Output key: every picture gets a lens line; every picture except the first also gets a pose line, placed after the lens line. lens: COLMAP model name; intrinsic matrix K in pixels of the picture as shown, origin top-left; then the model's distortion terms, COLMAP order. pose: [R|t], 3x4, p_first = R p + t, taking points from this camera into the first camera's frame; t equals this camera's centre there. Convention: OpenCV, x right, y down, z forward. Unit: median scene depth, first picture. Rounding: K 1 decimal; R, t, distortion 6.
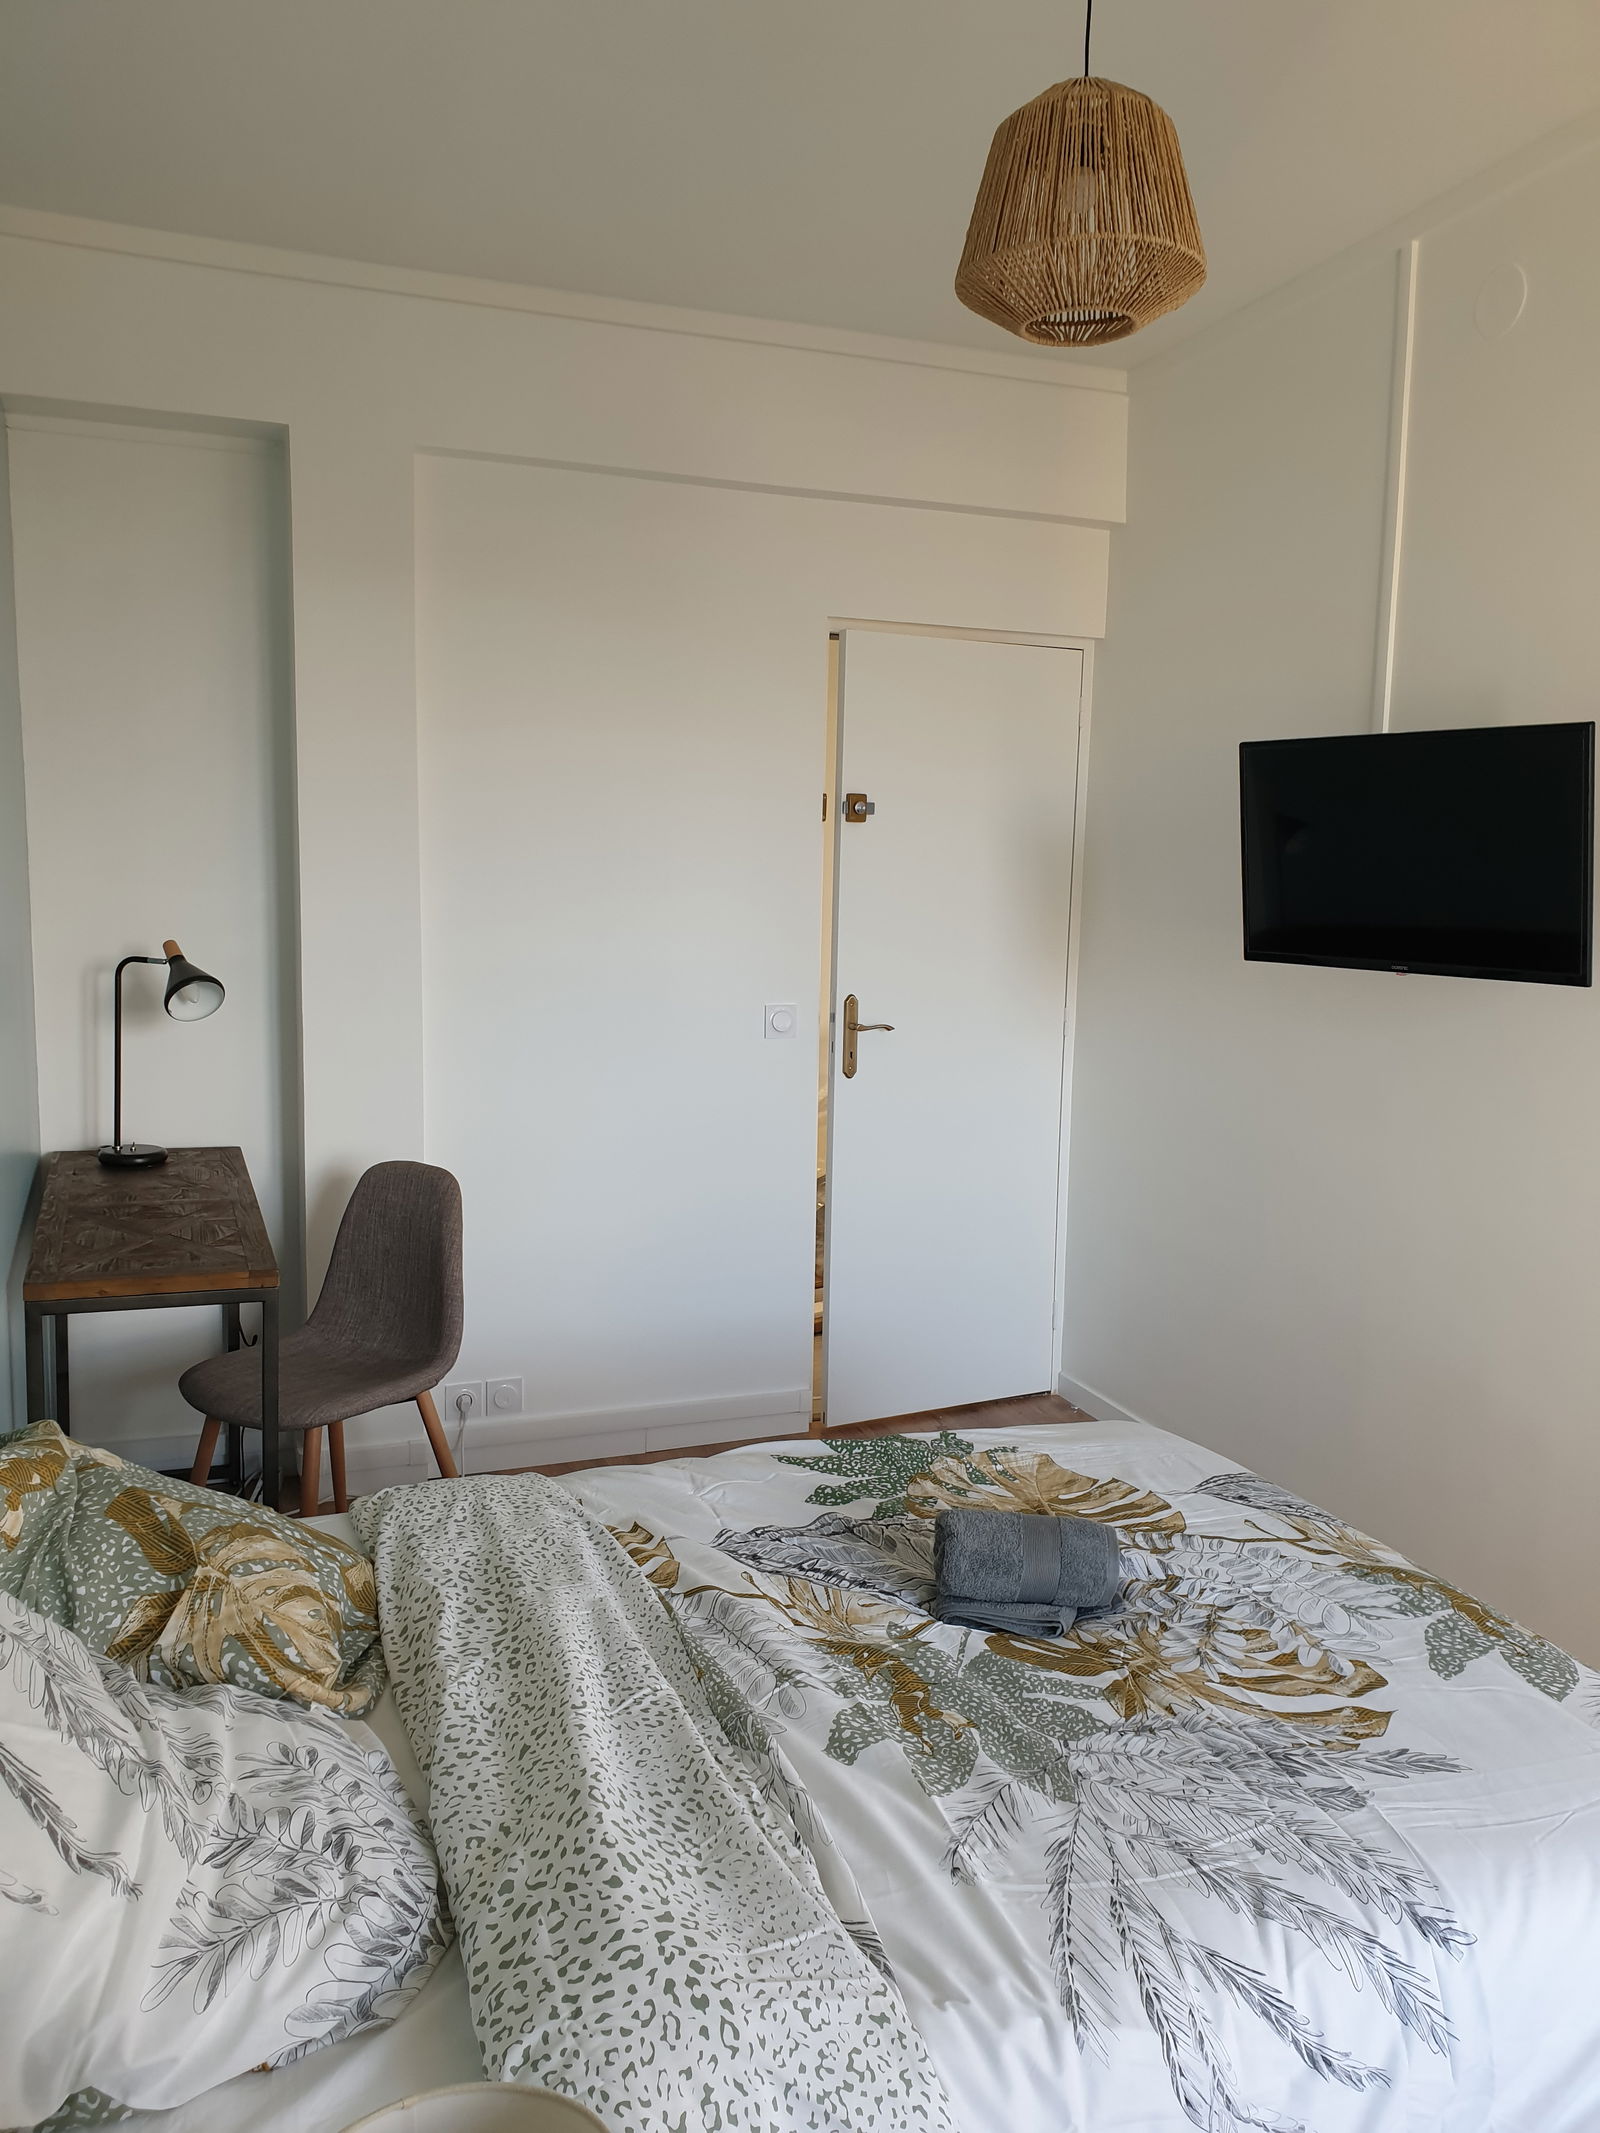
lens RADIAL K [[1602.4, 0, 800.0], [0, 1602.4, 1066.5], [0, 0, 1]] dist [0.006177, 0.000007]
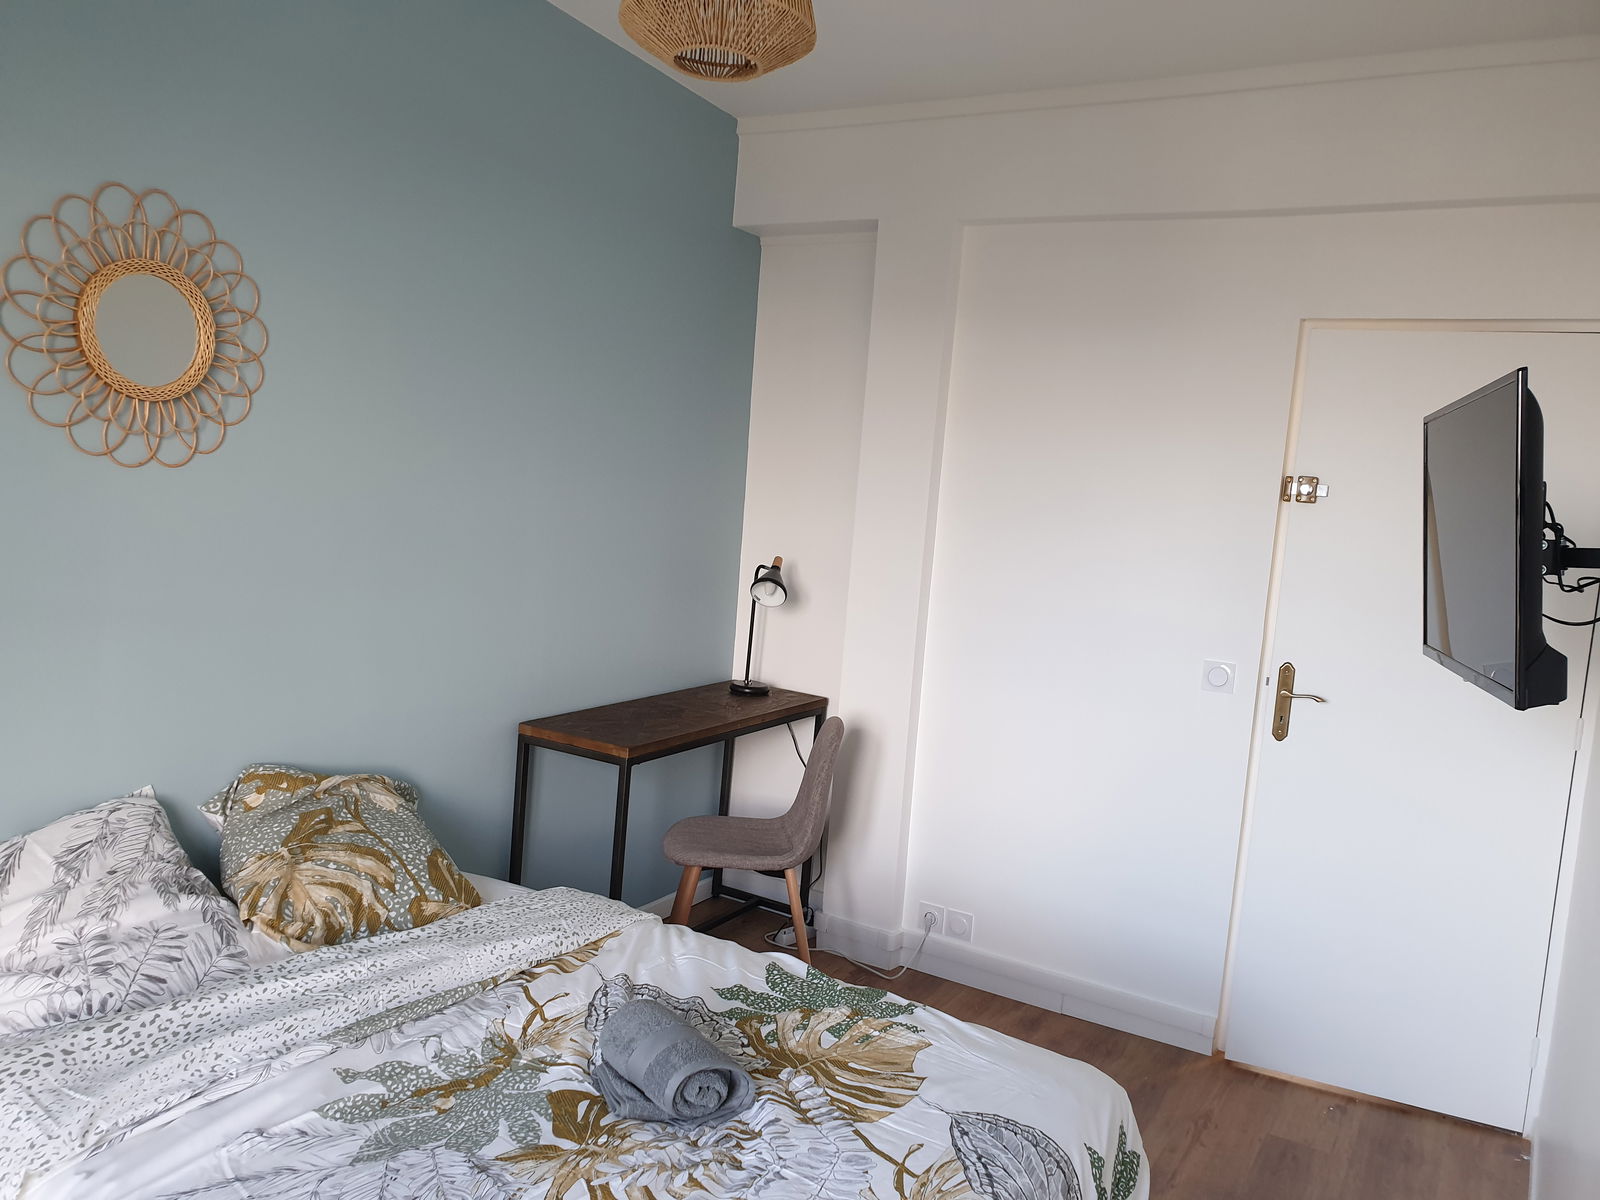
lens RADIAL K [[1223.0, 0, 800.0], [0, 1223.0, 600.0], [0, 0, 1]] dist [-0.005451, 0.041161]
pose [[0.630628, 0.100759, -0.769517, 0.843364], [-0.168880, 0.985592, -0.009348, -0.043504], [0.757488, 0.135851, 0.638558, 0.413639]]
